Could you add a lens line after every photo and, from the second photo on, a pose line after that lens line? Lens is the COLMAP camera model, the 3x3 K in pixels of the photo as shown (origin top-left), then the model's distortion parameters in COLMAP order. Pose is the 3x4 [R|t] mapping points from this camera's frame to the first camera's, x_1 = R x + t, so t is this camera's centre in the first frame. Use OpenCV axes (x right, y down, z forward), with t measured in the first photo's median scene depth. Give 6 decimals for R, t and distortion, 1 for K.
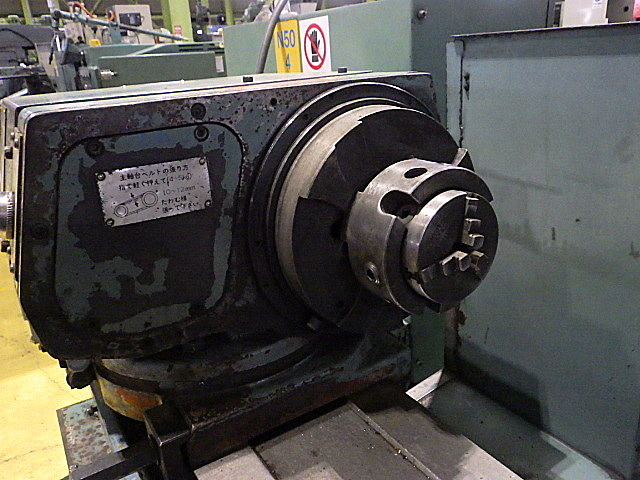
lens RADIAL K [[525.3, 0, 321.9], [0, 525.3, 244.4], [0, 0, 1]] dist [-0.000269, -0.004258]
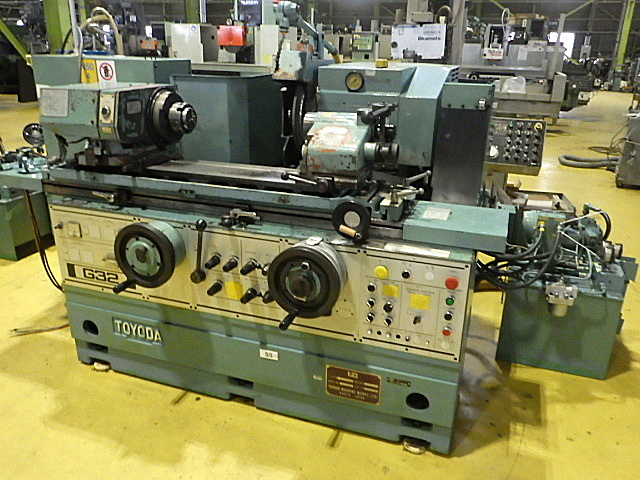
lens RADIAL K [[525.3, 0, 321.9], [0, 525.3, 244.4], [0, 0, 1]] dist [-0.000269, -0.004258]
pose [[0.775009, -0.148855, 0.614169, -2.051600], [0.153651, 0.987084, 0.045347, 1.157999], [-0.612986, 0.059223, 0.787871, -3.715377]]
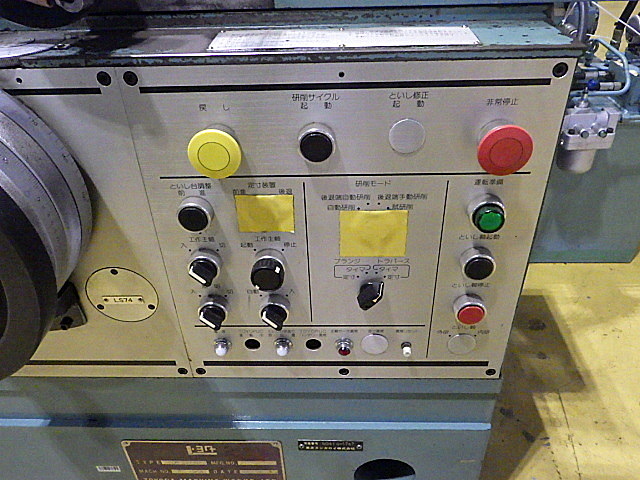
lens RADIAL K [[525.3, 0, 321.9], [0, 525.3, 244.4], [0, 0, 1]] dist [-0.000269, -0.004258]
pose [[0.550235, -0.439350, 0.710080, 0.070796], [0.281432, 0.898206, 0.337671, 1.498395], [-0.786154, 0.014040, 0.617871, -1.577452]]
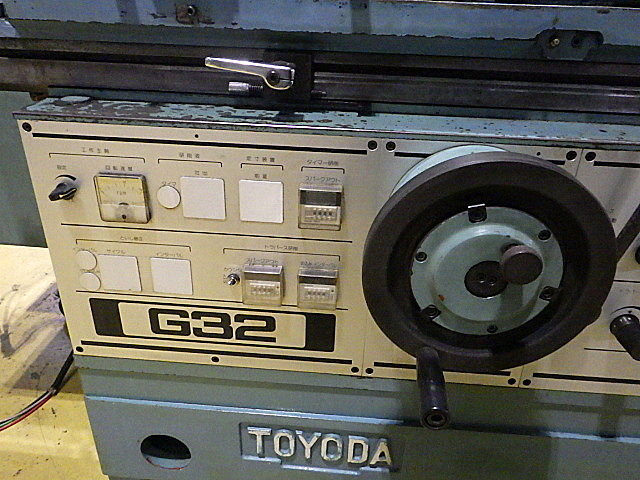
lens RADIAL K [[488.4, 0, 320.4], [0, 488.4, 211.6], [0, 0, 1]] dist [0.001236, 0.003707]
pose [[0.577289, -0.280244, 0.766942, -1.551015], [0.217411, 0.958107, 0.186448, 0.784900], [-0.787064, 0.059107, 0.614033, 0.335929]]
